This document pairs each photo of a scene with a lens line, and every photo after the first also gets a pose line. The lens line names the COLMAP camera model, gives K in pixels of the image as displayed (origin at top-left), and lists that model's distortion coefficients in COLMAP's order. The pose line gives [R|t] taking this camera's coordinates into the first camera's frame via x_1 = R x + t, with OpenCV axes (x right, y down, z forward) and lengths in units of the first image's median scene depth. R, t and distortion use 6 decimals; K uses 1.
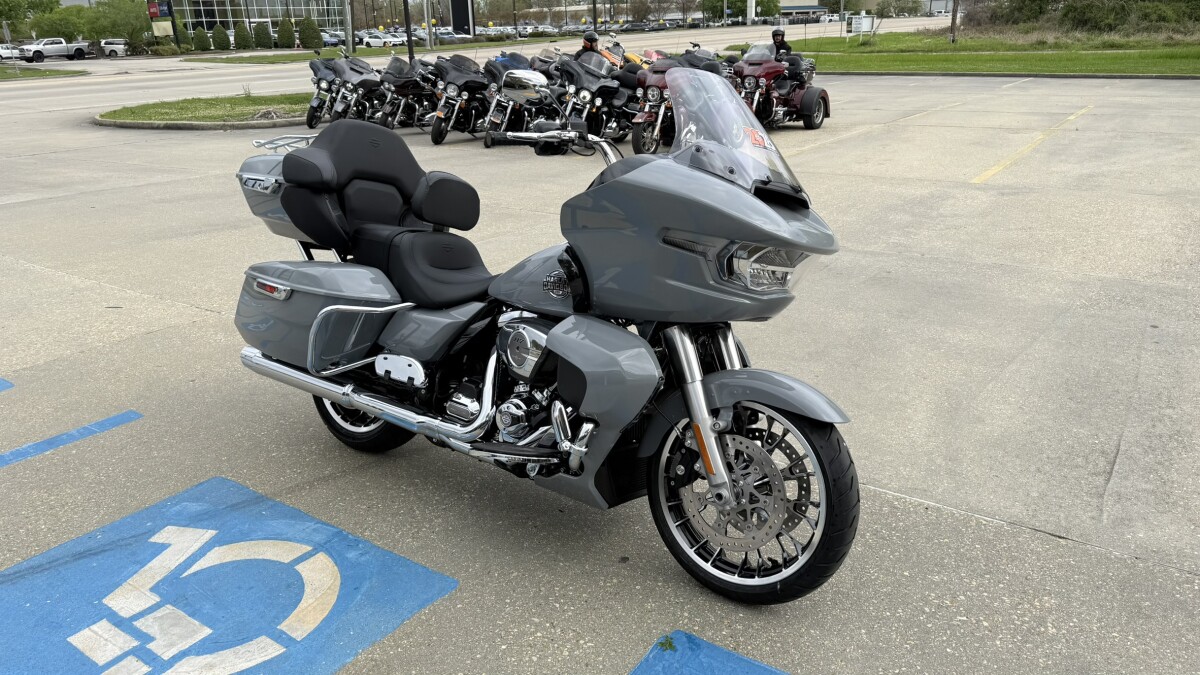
lens RADIAL K [[821.4, 0, 600.0], [0, 821.4, 337.5], [0, 0, 1]] dist [0.049886, -0.061969]
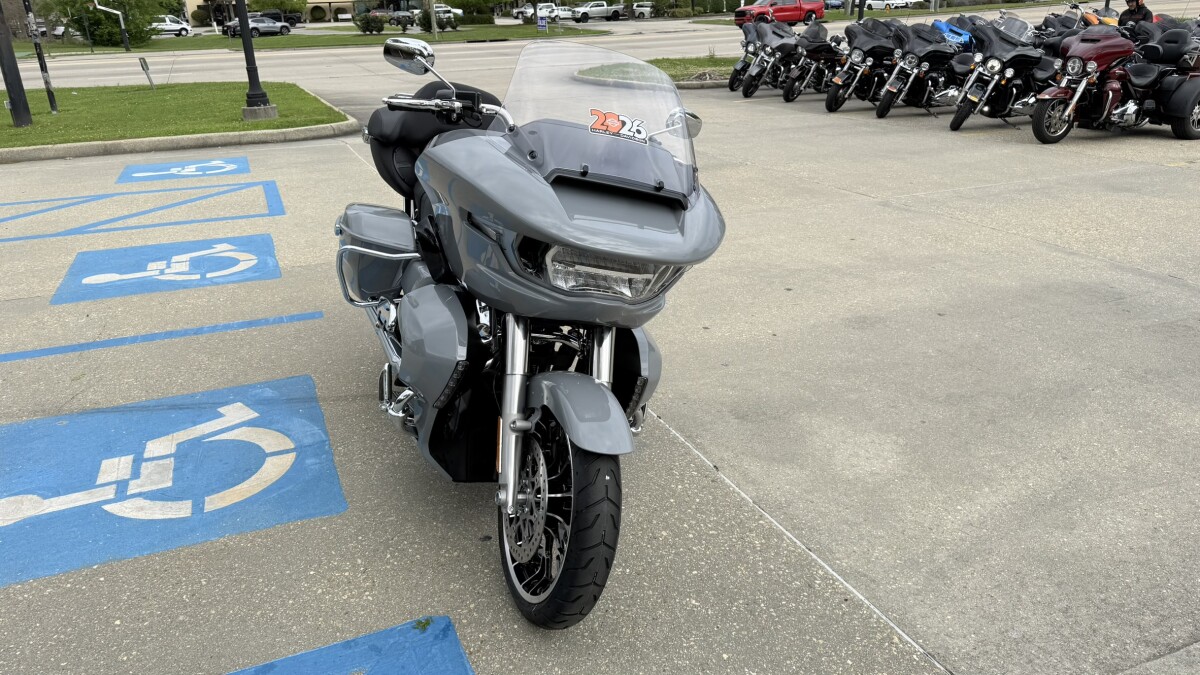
lens RADIAL K [[827.6, 0, 595.4], [0, 827.6, 300.7], [0, 0, 1]] dist [0.104496, -0.146232]
pose [[0.850712, 0.173576, -0.496146, 0.107069], [-0.174816, 0.983601, 0.044364, -0.014542], [0.495710, 0.048993, 0.867105, 0.031647]]
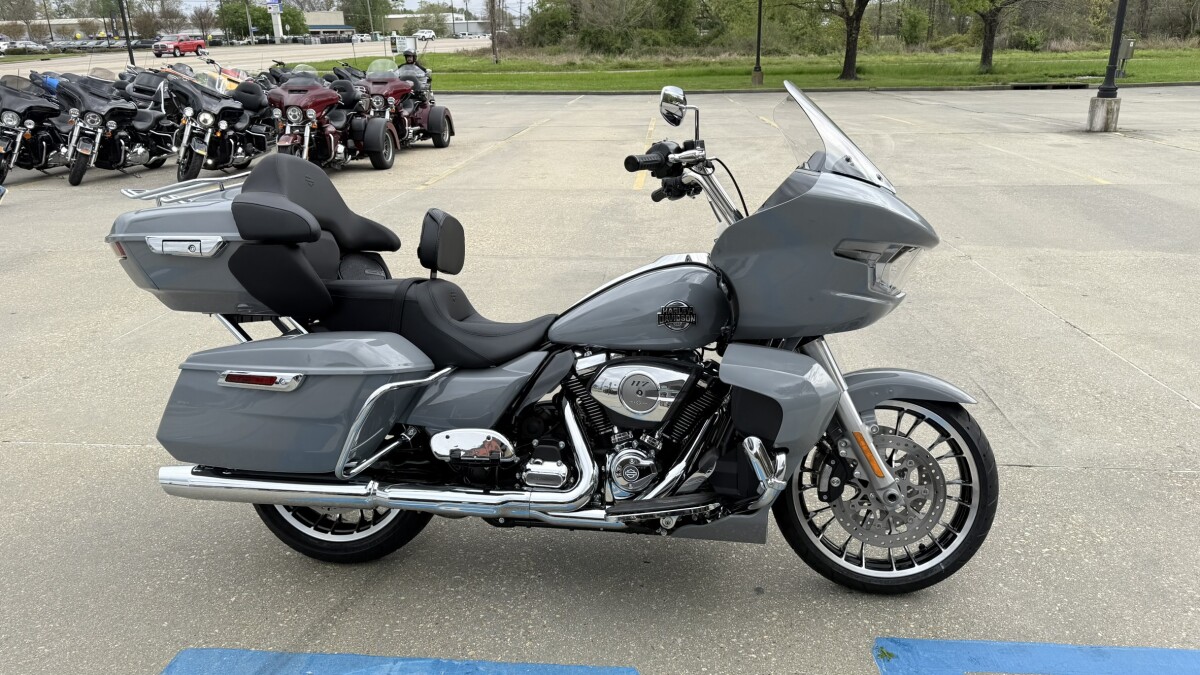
lens RADIAL K [[826.2, 0, 600.0], [0, 826.2, 337.5], [0, 0, 1]] dist [0.031671, -0.059582]
pose [[0.872148, -0.150960, 0.465371, -0.096819], [0.161056, 0.986776, 0.018262, -0.012200], [-0.461974, 0.059023, 0.884927, 0.038800]]
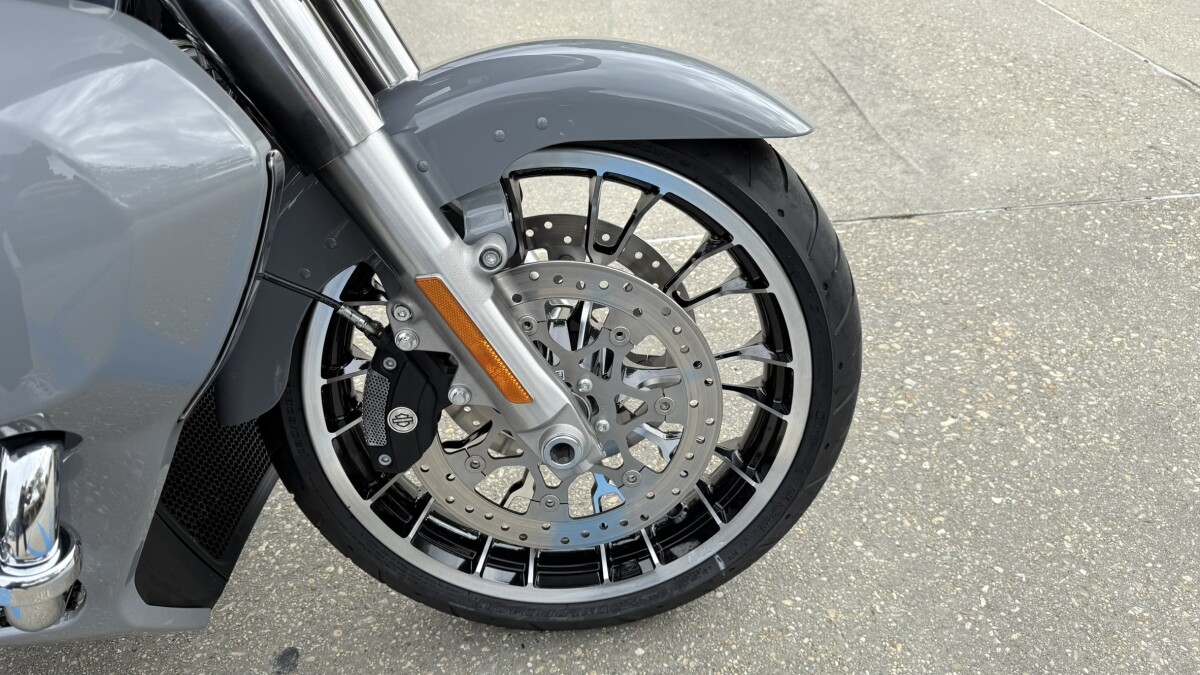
lens RADIAL K [[855.1, 0, 600.0], [0, 855.1, 337.5], [0, 0, 1]] dist [0.038862, -0.072856]
pose [[0.759178, -0.408350, 0.506853, -0.000169], [0.231277, 0.897137, 0.376372, 0.003610], [-0.608408, -0.168510, 0.775528, 0.113813]]
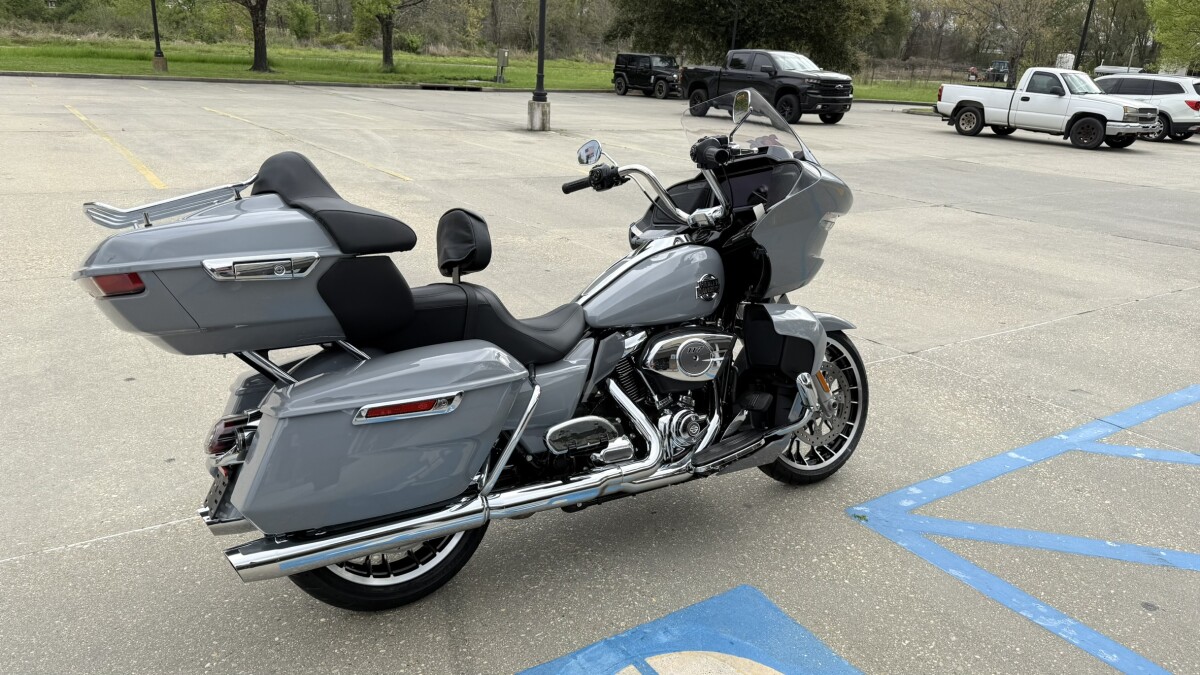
lens RADIAL K [[826.2, 0, 600.0], [0, 826.2, 337.5], [0, 0, 1]] dist [0.031671, -0.059582]
pose [[0.373103, -0.252261, 0.892837, -0.189998], [0.248285, 0.954376, 0.165894, -0.038018], [-0.893951, 0.159783, 0.418713, 0.118092]]
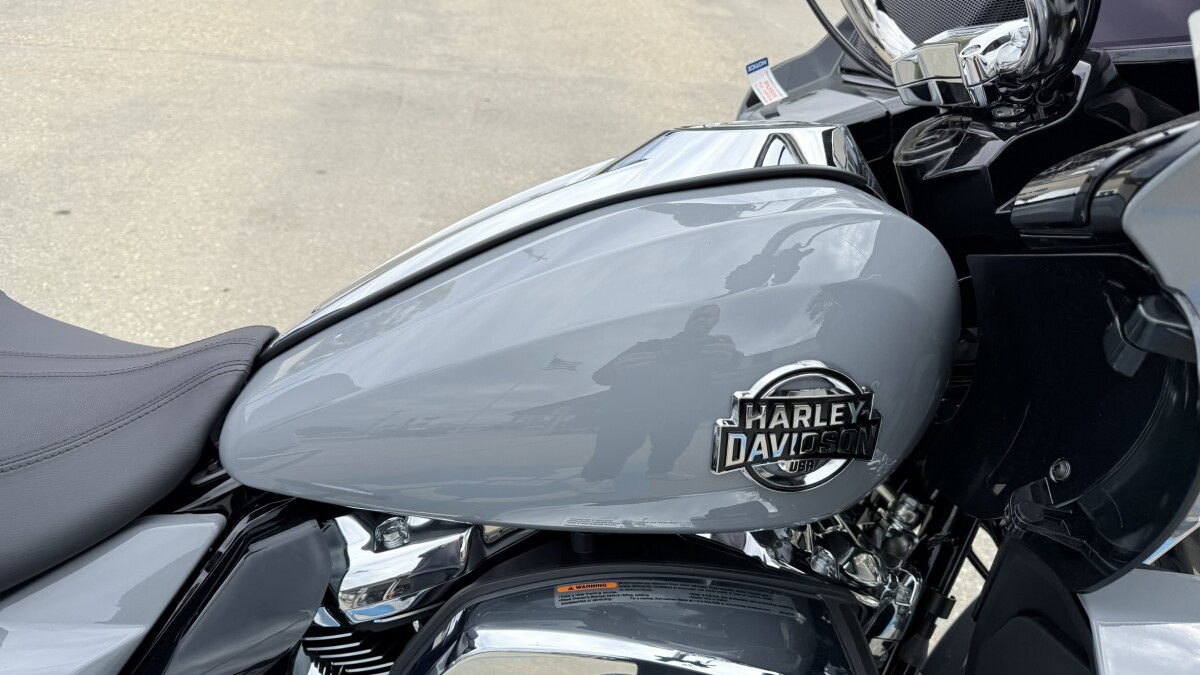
lens RADIAL K [[855.1, 0, 600.0], [0, 855.1, 337.5], [0, 0, 1]] dist [0.038862, -0.072856]
pose [[0.743002, -0.264977, 0.614602, -0.036679], [0.125436, 0.957149, 0.261020, -0.026290], [-0.657430, -0.116845, 0.744401, 0.151790]]
